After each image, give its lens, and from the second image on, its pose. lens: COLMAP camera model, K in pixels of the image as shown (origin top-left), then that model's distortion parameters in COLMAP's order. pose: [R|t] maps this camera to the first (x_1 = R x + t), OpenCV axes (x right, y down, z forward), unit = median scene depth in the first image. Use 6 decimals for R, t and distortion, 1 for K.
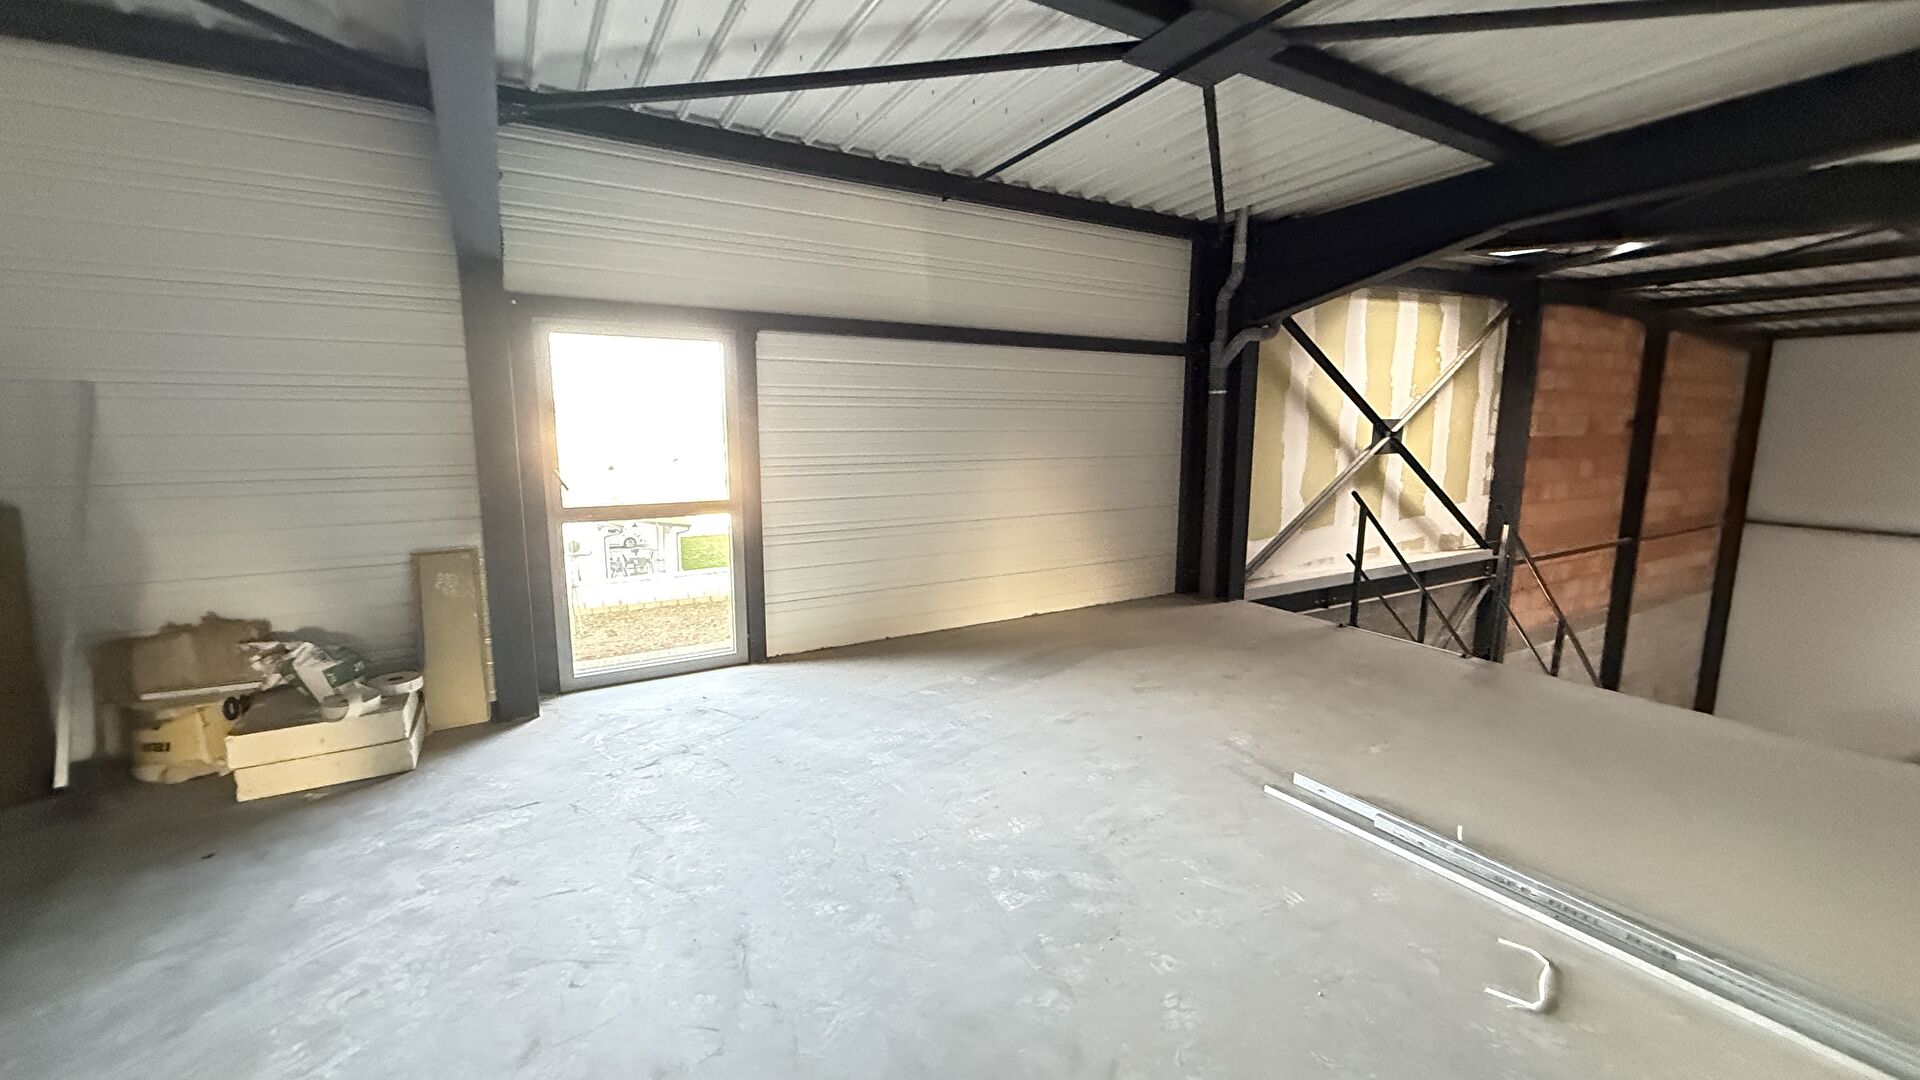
lens RADIAL K [[764.6, 0, 955.8], [0, 764.6, 541.8], [0, 0, 1]] dist [-0.001165, 0.000114]
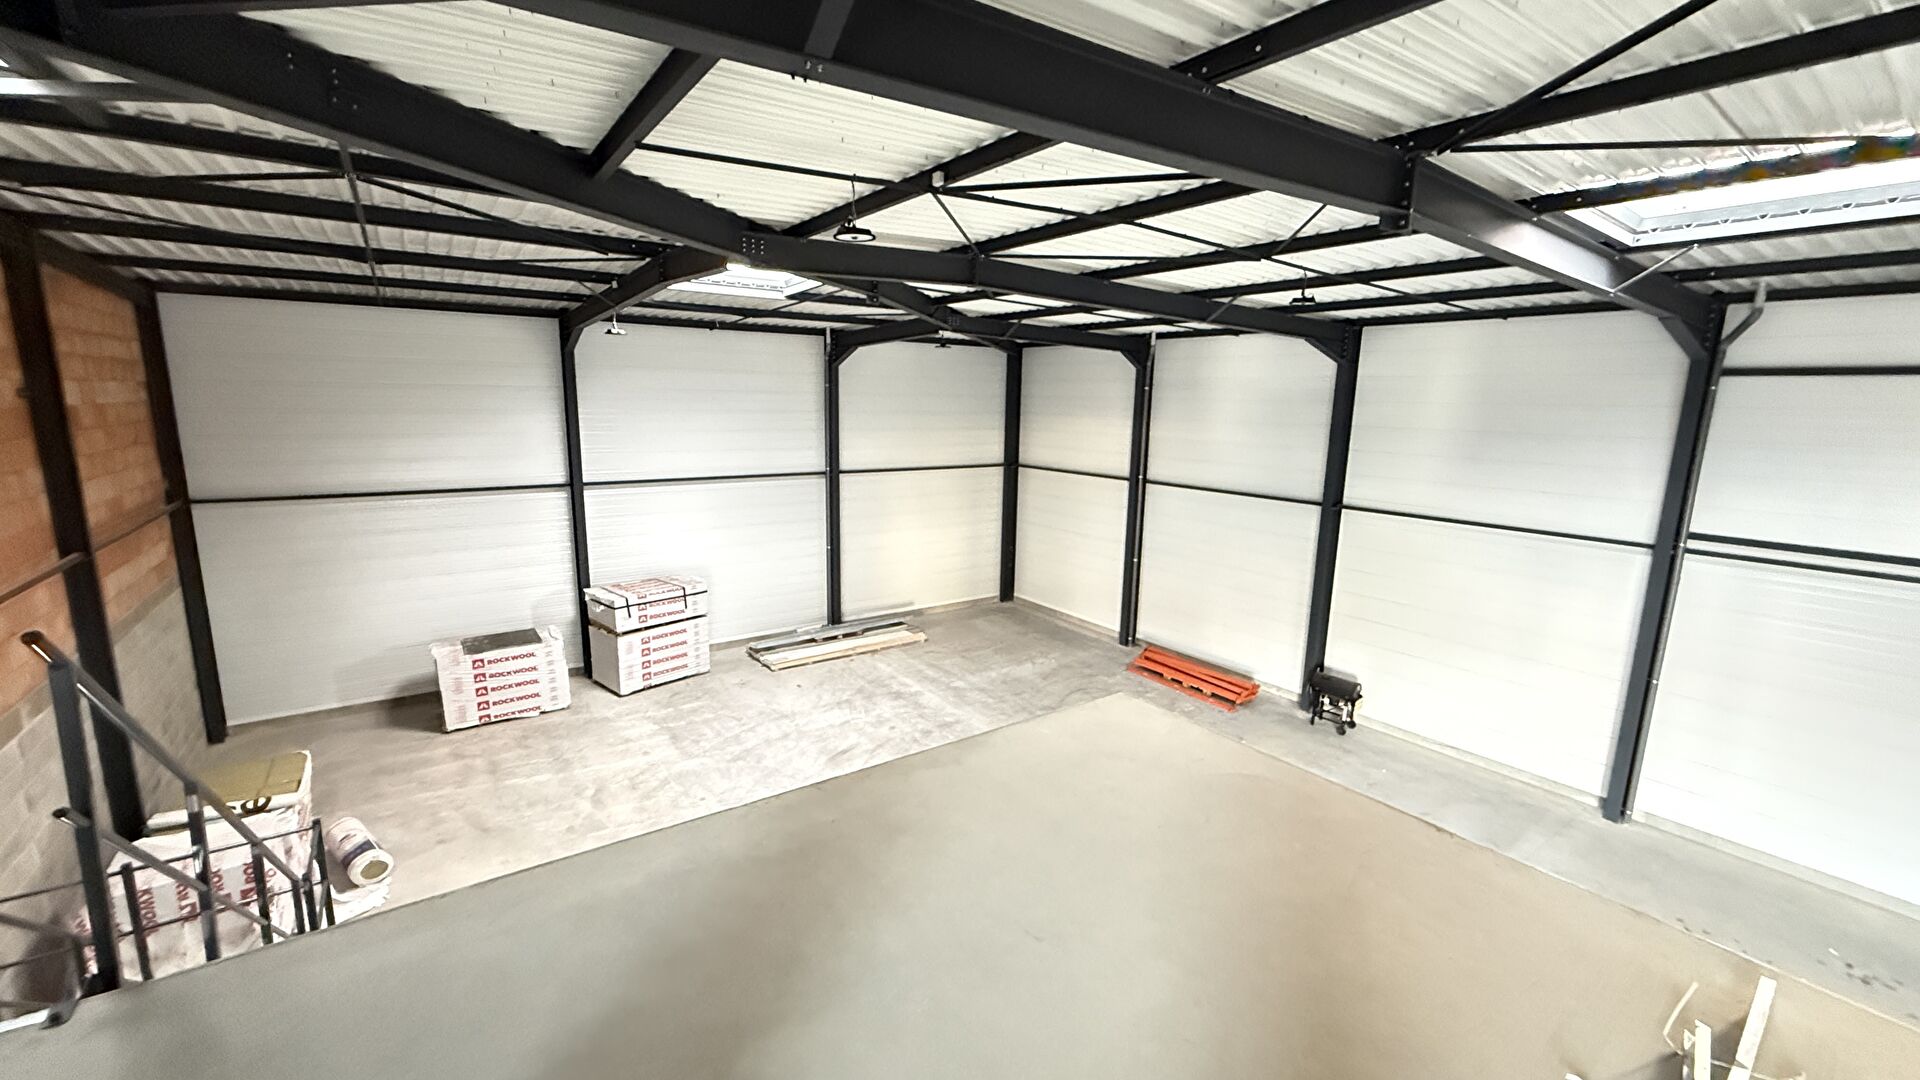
lens RADIAL K [[764.6, 0, 949.5], [0, 764.6, 540.9], [0, 0, 1]] dist [-0.001165, 0.000114]
pose [[-0.076942, -0.186777, 0.979385, 0.139036], [0.134088, 0.971434, 0.195795, -0.052063], [-0.987978, 0.146388, -0.049700, 0.257017]]
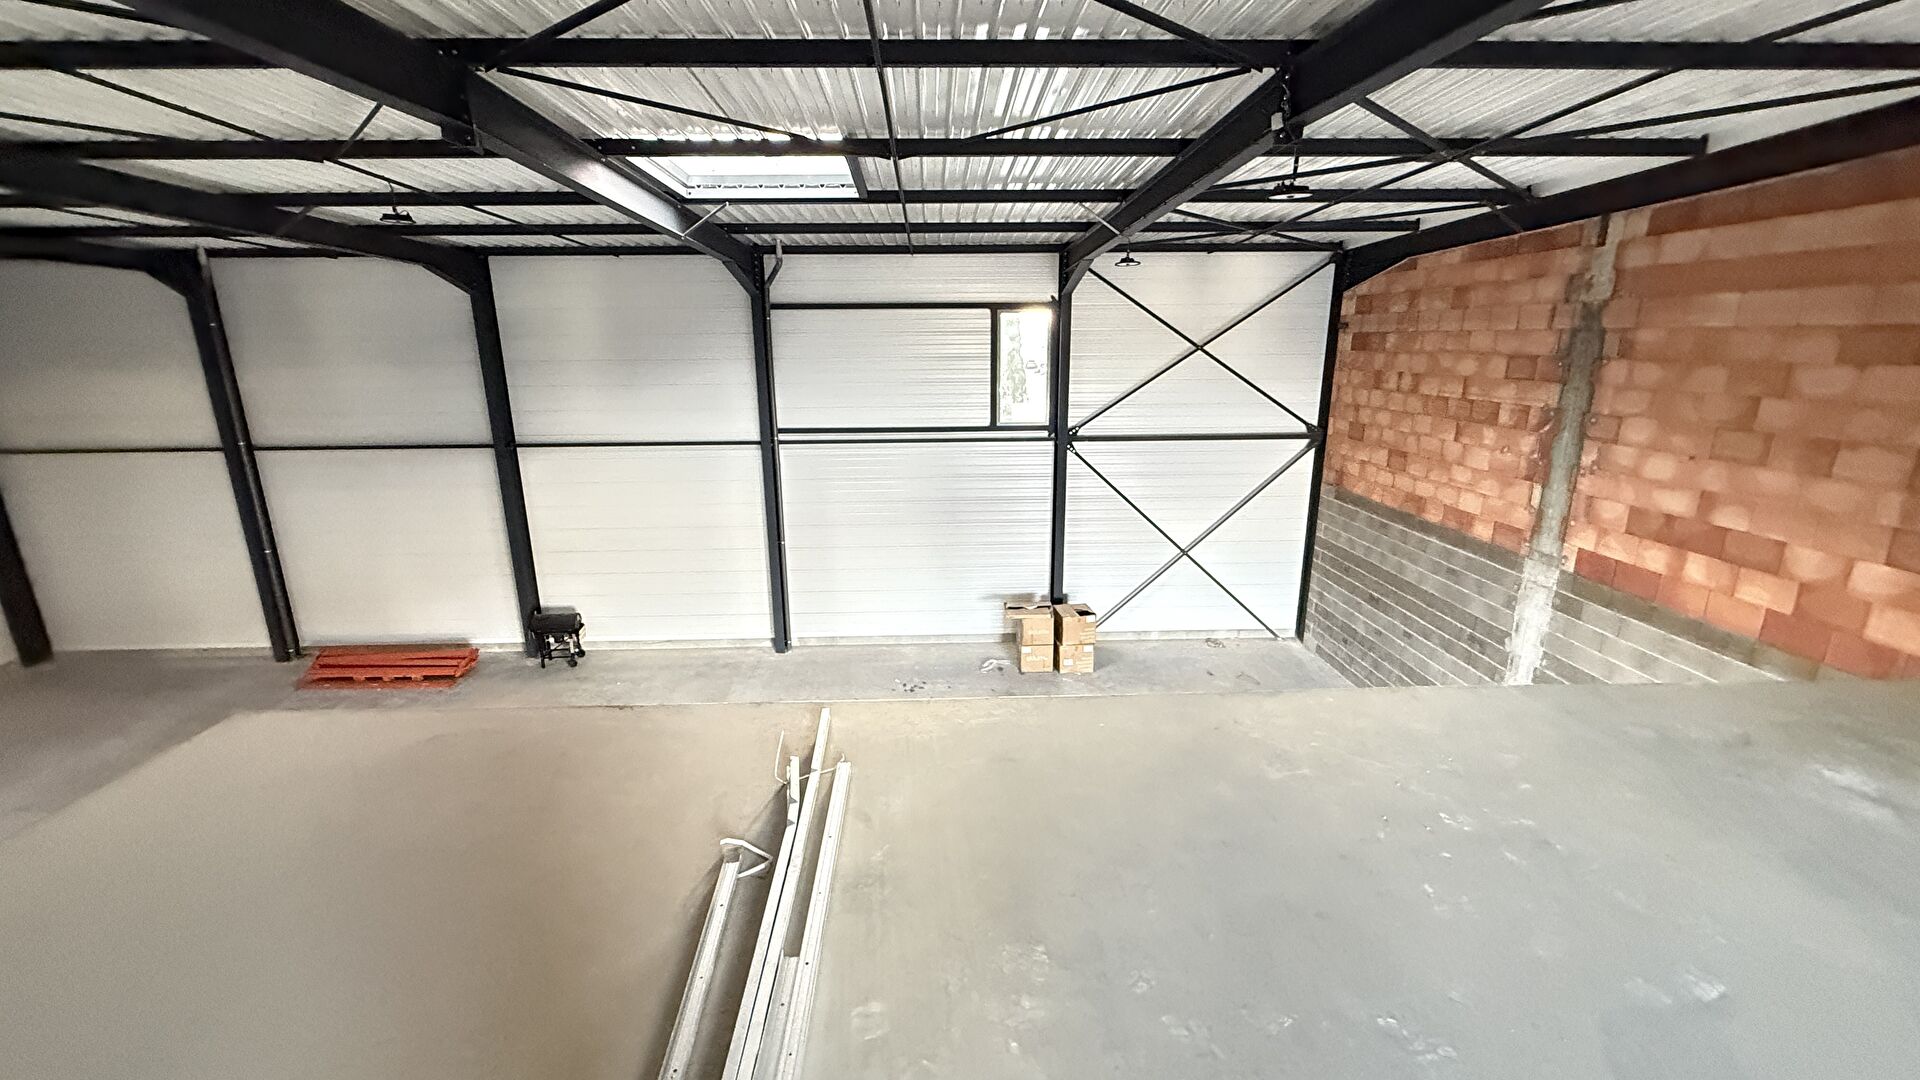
lens RADIAL K [[764.6, 0, 952.7], [0, 764.6, 537.2], [0, 0, 1]] dist [-0.001165, 0.000114]
pose [[-0.873114, -0.115170, 0.473718, 0.121670], [0.082892, 0.922476, 0.377051, -0.041314], [-0.480418, 0.368476, -0.795879, 0.239067]]
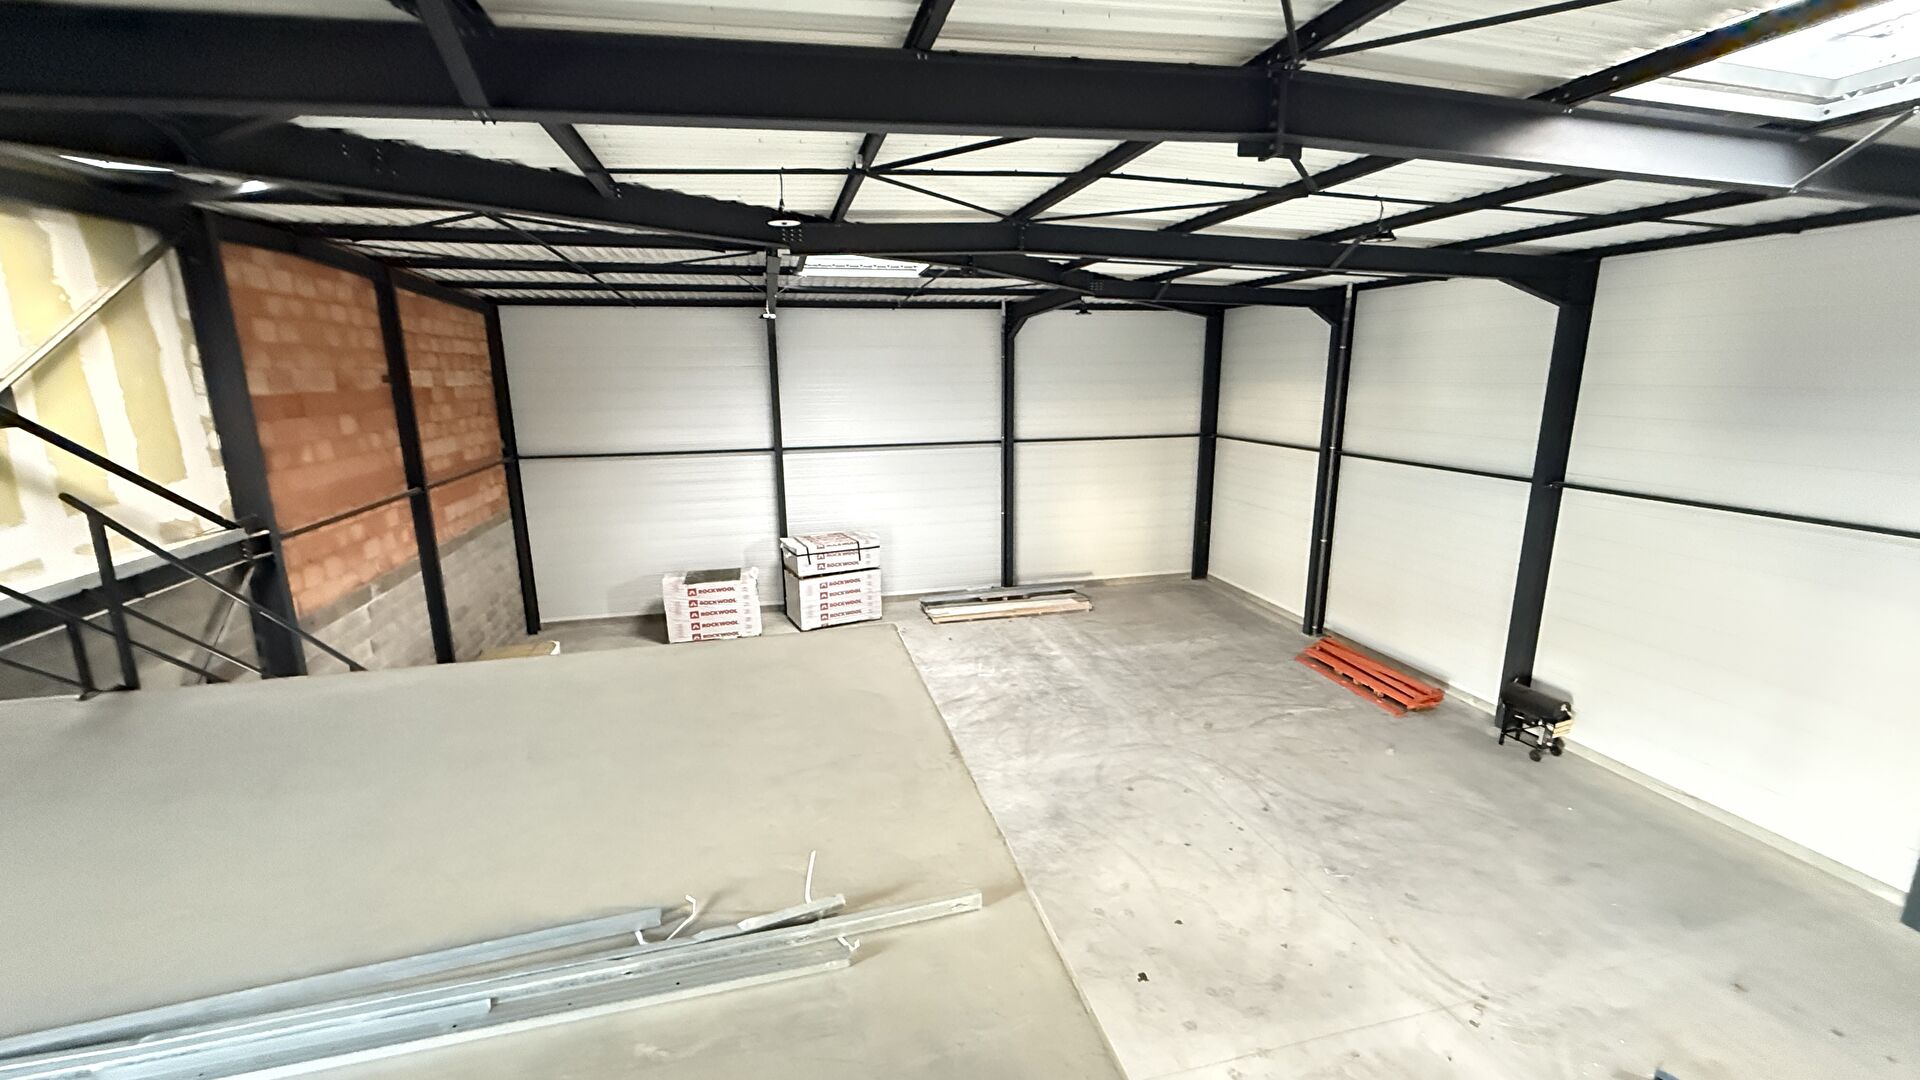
lens RADIAL K [[764.6, 0, 953.3], [0, 764.6, 539.9], [0, 0, 1]] dist [-0.001165, 0.000114]
pose [[0.298989, -0.210336, 0.930787, 0.121029], [0.156394, 0.973017, 0.169642, 0.001749], [-0.941353, 0.094849, 0.323817, -0.030798]]
